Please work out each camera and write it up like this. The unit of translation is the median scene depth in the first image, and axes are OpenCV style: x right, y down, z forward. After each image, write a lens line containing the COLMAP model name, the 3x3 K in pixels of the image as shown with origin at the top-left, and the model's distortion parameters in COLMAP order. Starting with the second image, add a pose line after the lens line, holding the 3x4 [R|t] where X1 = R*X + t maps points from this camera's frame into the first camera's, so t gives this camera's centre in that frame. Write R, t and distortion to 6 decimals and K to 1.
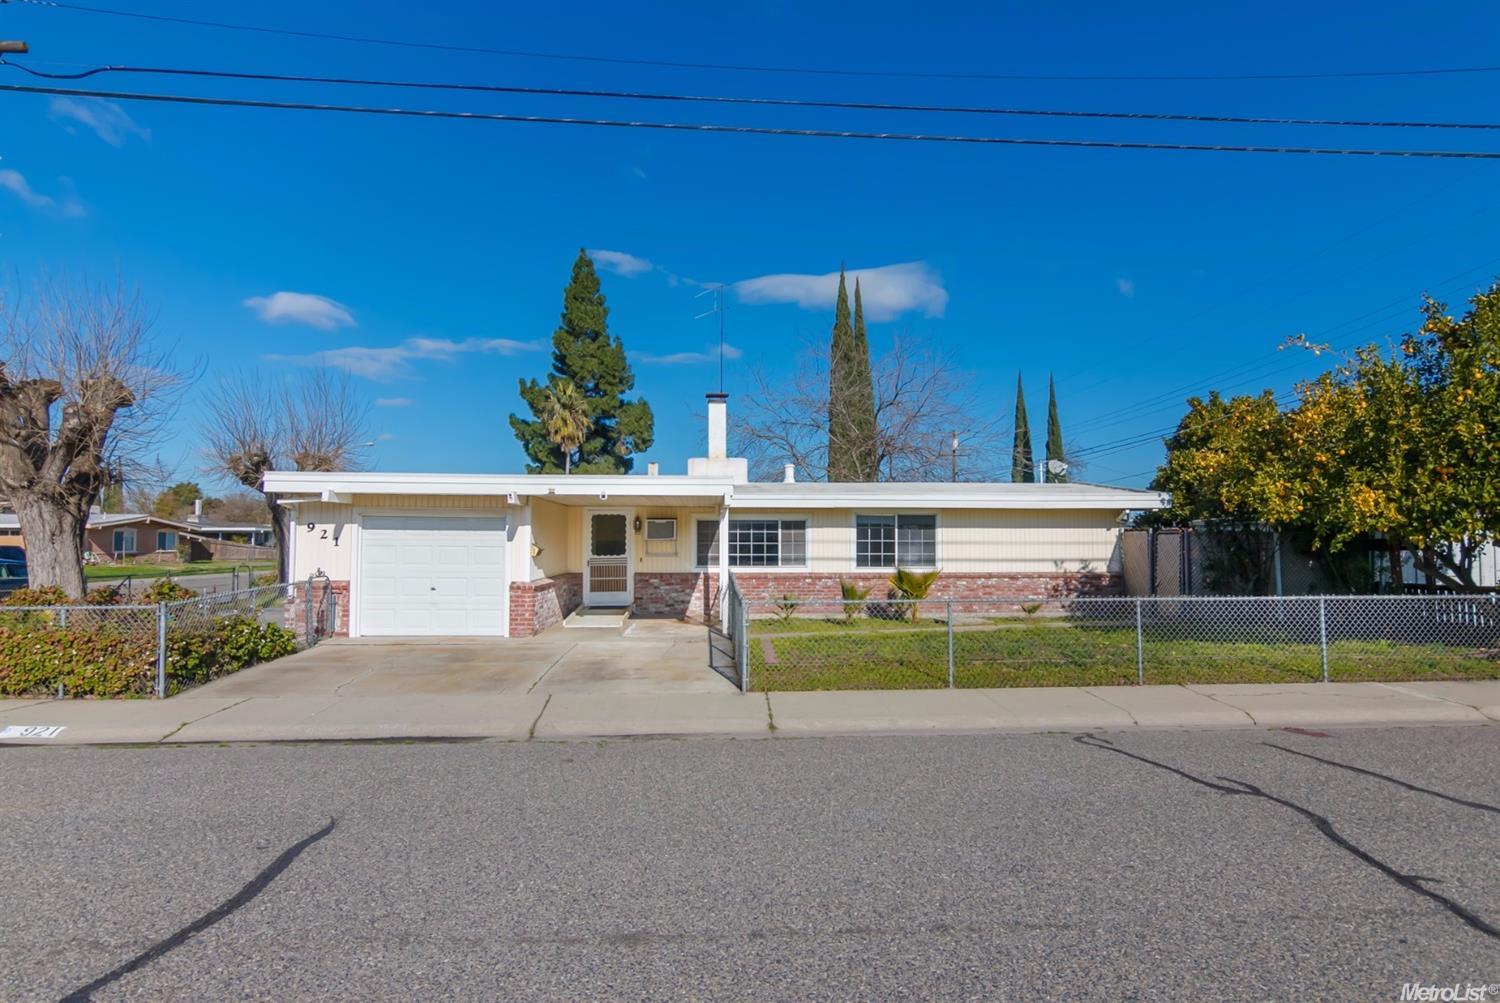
lens RADIAL K [[818.7, 0, 746.9], [0, 818.7, 499.4], [0, 0, 1]] dist [0.002566, -0.001945]
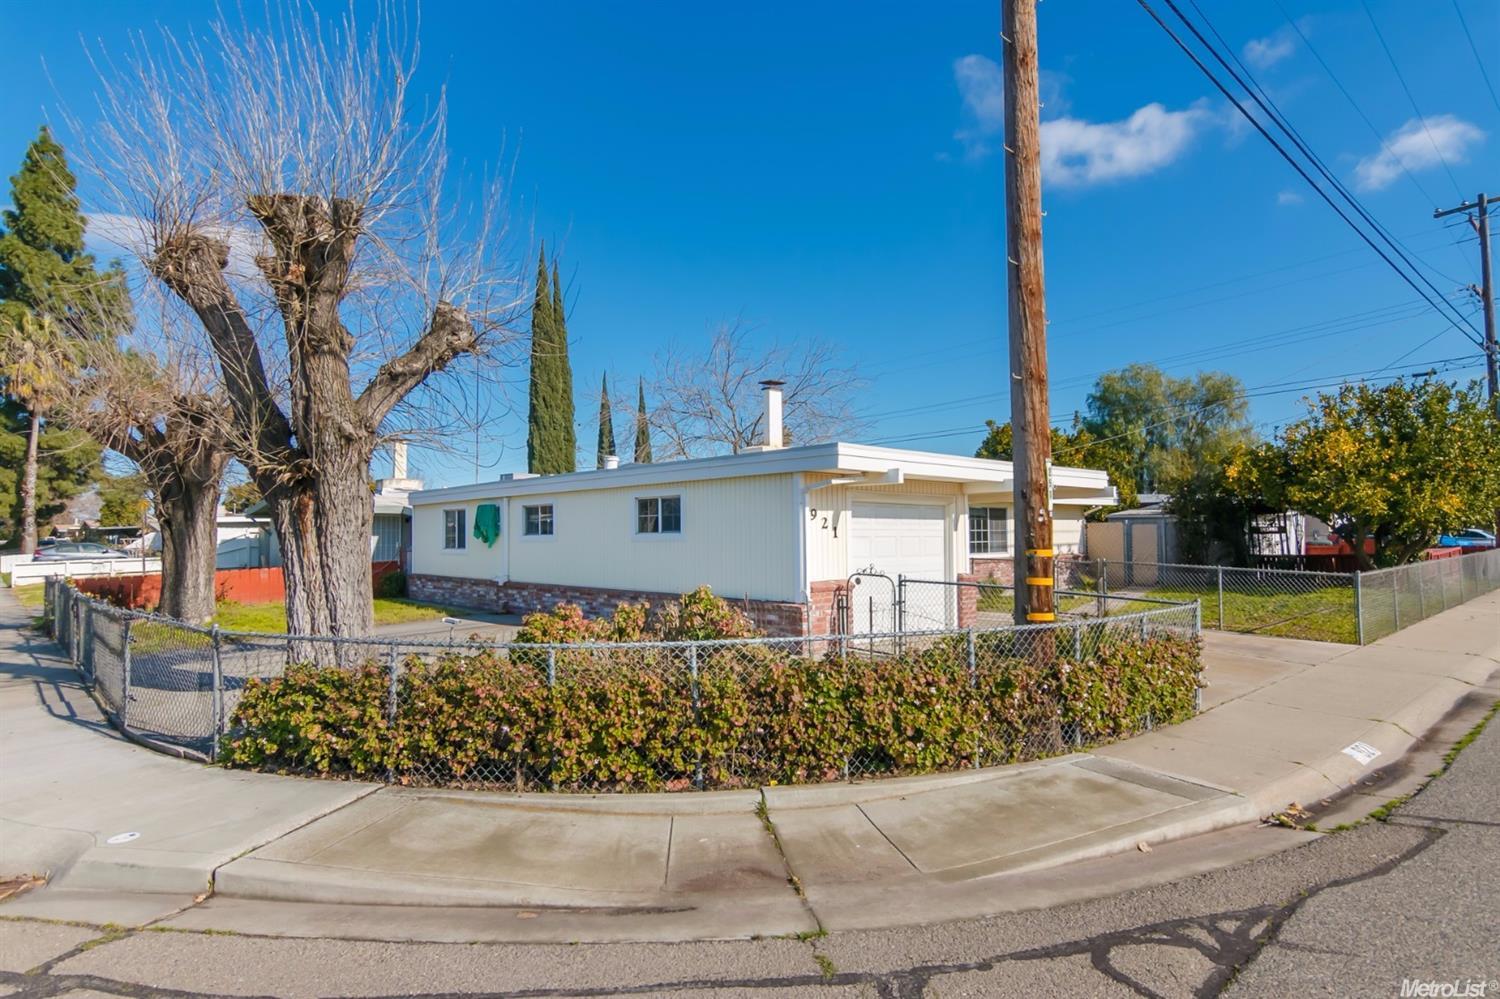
lens RADIAL K [[818.7, 0, 717.5], [0, 818.7, 504.9], [0, 0, 1]] dist [0.002566, -0.001945]
pose [[0.791611, 0.016162, 0.610812, -0.827630], [-0.026463, 0.999619, 0.007845, 0.015849], [-0.610453, -0.022374, 0.791737, 0.323606]]
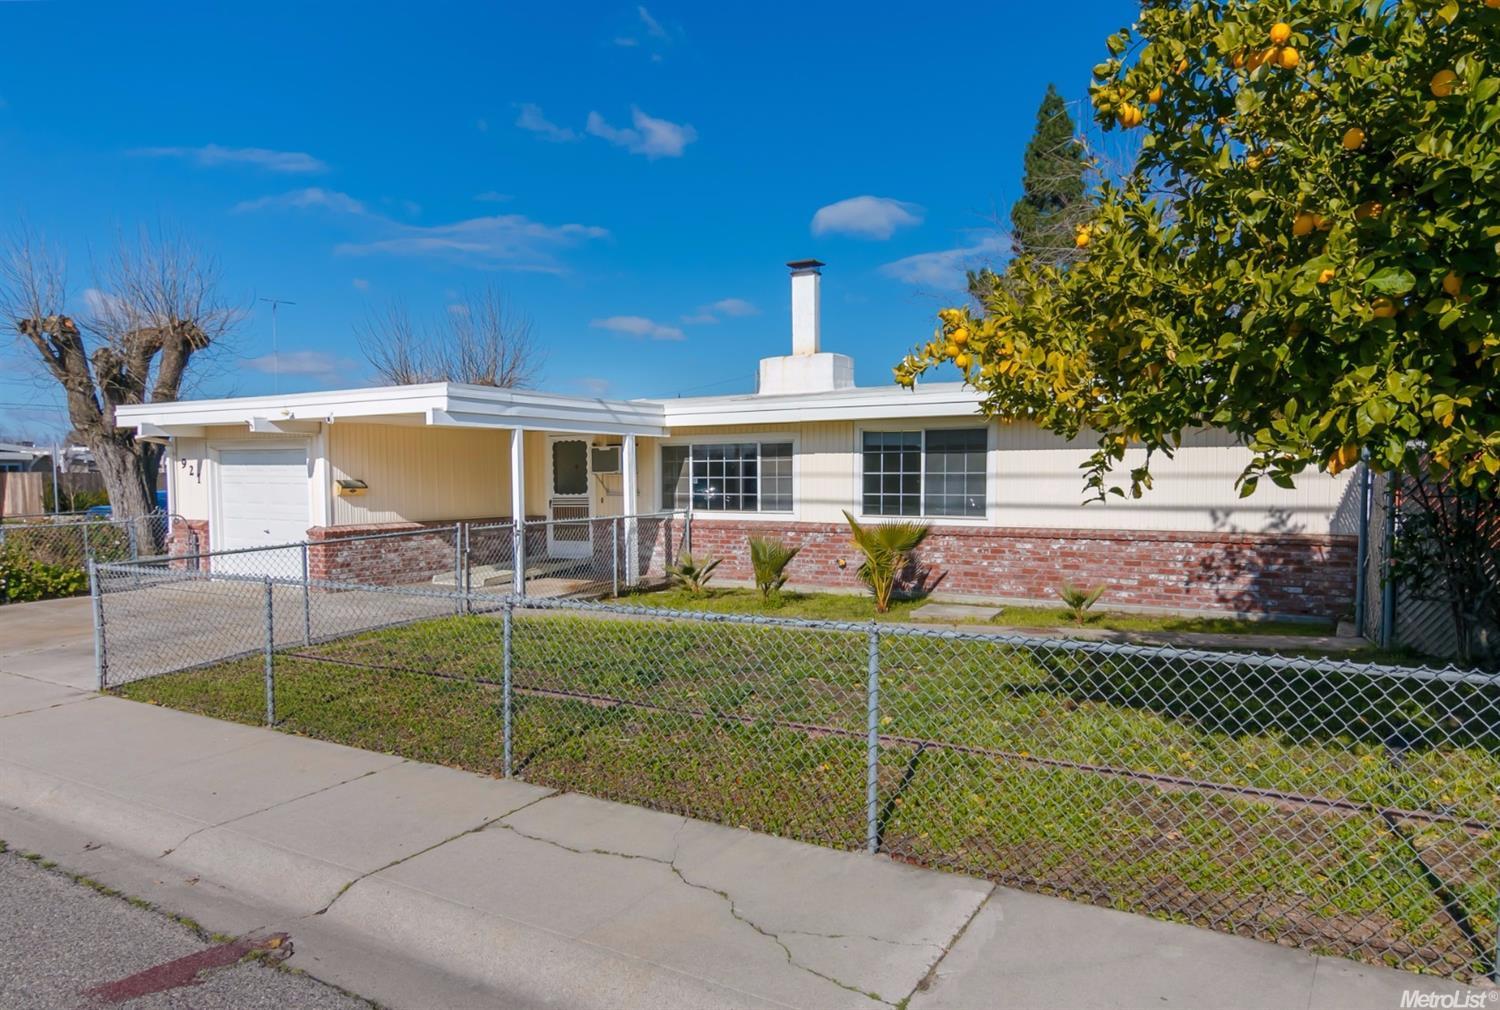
lens RADIAL K [[987.4, 0, 750.8], [0, 987.4, 512.0], [0, 0, 1]] dist [-0.007583, -0.000765]
pose [[0.822091, 0.017200, -0.569097, 0.494980], [0.034874, 0.996146, 0.080483, 0.016267], [0.568287, -0.086011, 0.818322, 0.331050]]
